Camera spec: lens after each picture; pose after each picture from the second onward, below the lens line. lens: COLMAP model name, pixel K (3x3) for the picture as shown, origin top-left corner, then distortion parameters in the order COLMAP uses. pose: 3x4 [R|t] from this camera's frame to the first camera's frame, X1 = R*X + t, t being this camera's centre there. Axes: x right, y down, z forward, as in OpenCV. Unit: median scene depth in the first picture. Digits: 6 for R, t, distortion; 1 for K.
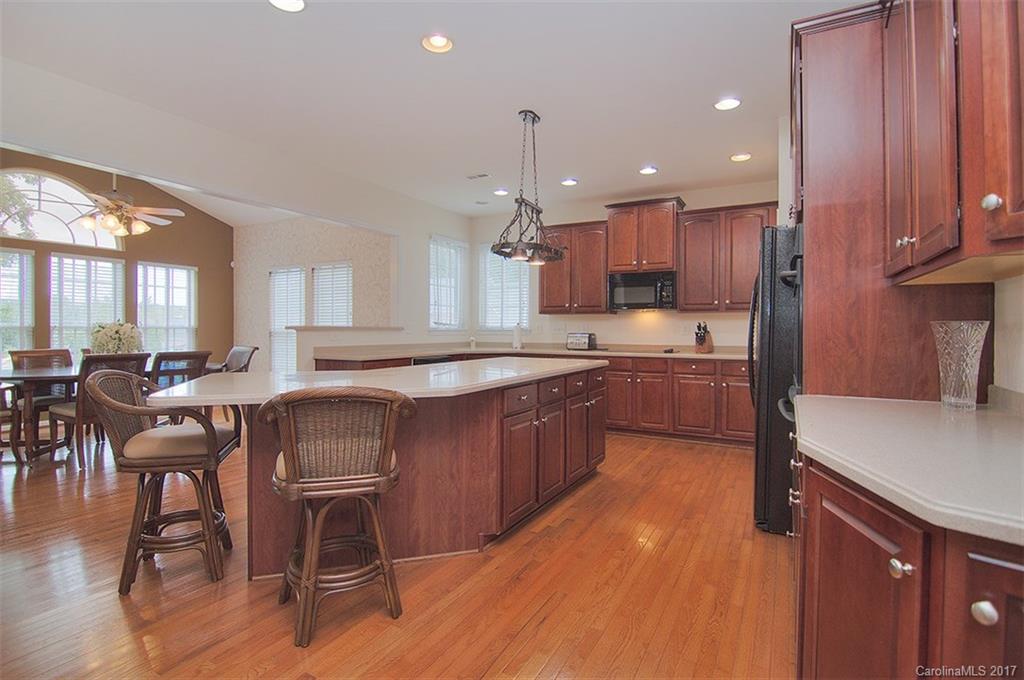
lens RADIAL K [[503.9, 0, 509.0], [0, 503.9, 335.3], [0, 0, 1]] dist [-0.006855, -0.002058]
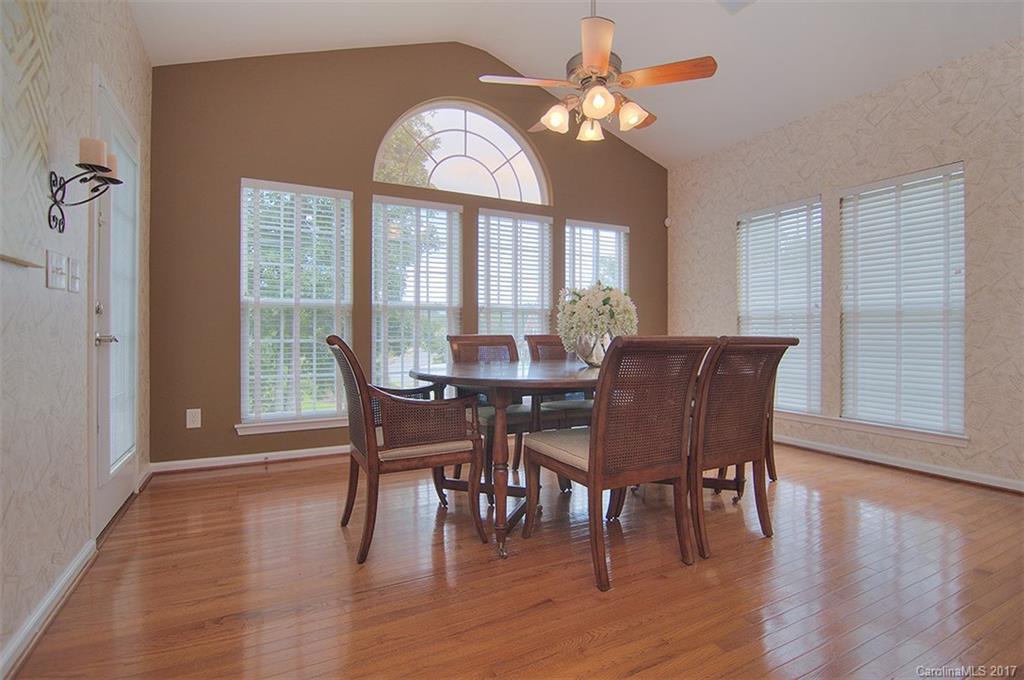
lens RADIAL K [[503.9, 0, 512.1], [0, 503.9, 336.6], [0, 0, 1]] dist [-0.006855, -0.002058]
pose [[0.837919, 0.005017, -0.545771, -0.415144], [-0.006602, 0.999978, -0.000944, 0.024192], [0.545754, 0.004394, 0.837934, 0.354819]]
